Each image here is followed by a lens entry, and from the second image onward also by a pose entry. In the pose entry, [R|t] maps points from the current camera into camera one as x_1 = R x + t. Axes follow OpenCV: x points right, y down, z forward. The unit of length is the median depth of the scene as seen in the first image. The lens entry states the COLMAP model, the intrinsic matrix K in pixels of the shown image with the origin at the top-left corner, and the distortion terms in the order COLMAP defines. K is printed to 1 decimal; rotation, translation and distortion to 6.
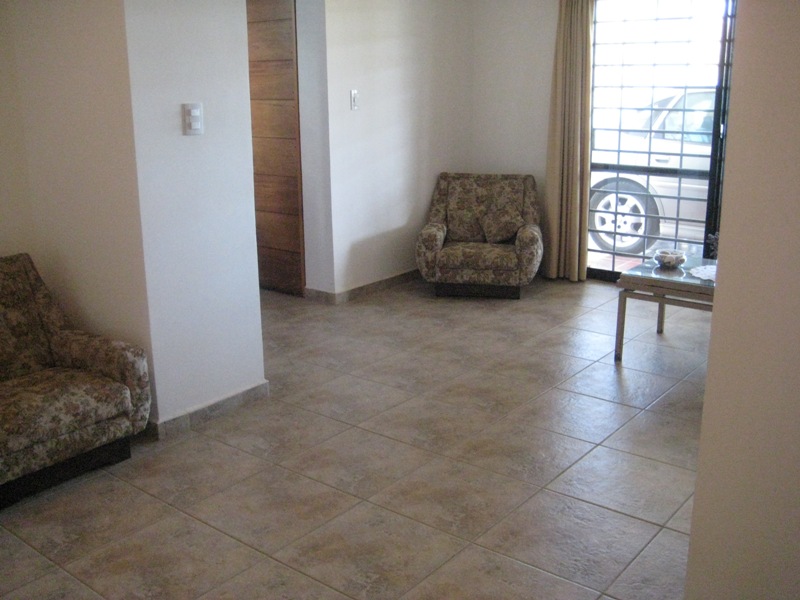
lens RADIAL K [[822.8, 0, 400.0], [0, 822.8, 300.0], [0, 0, 1]] dist [-0.157244, 0.196155]
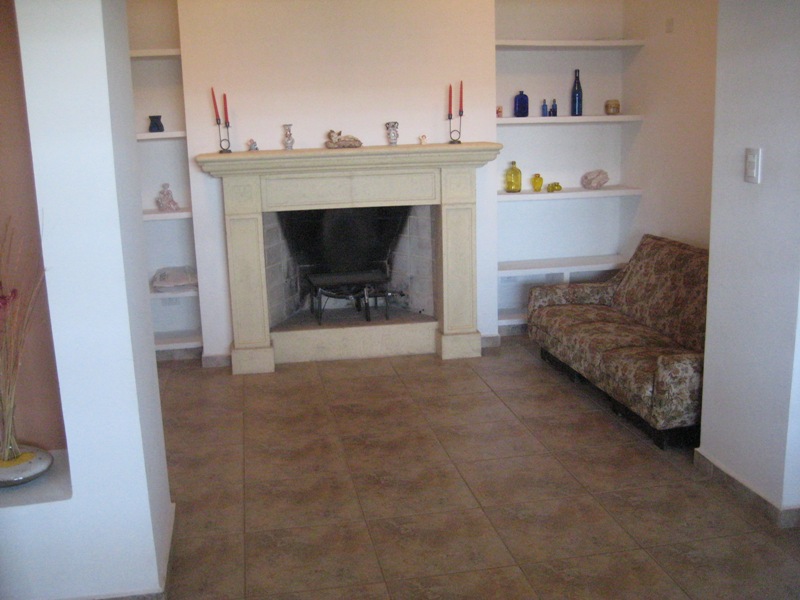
lens RADIAL K [[822.8, 0, 400.0], [0, 822.8, 300.0], [0, 0, 1]] dist [-0.157244, 0.196155]
pose [[-0.651887, 0.187767, -0.734702, 0.706699], [-0.162405, 0.911811, 0.377128, -0.368093], [0.740721, 0.365164, -0.563903, 1.292854]]
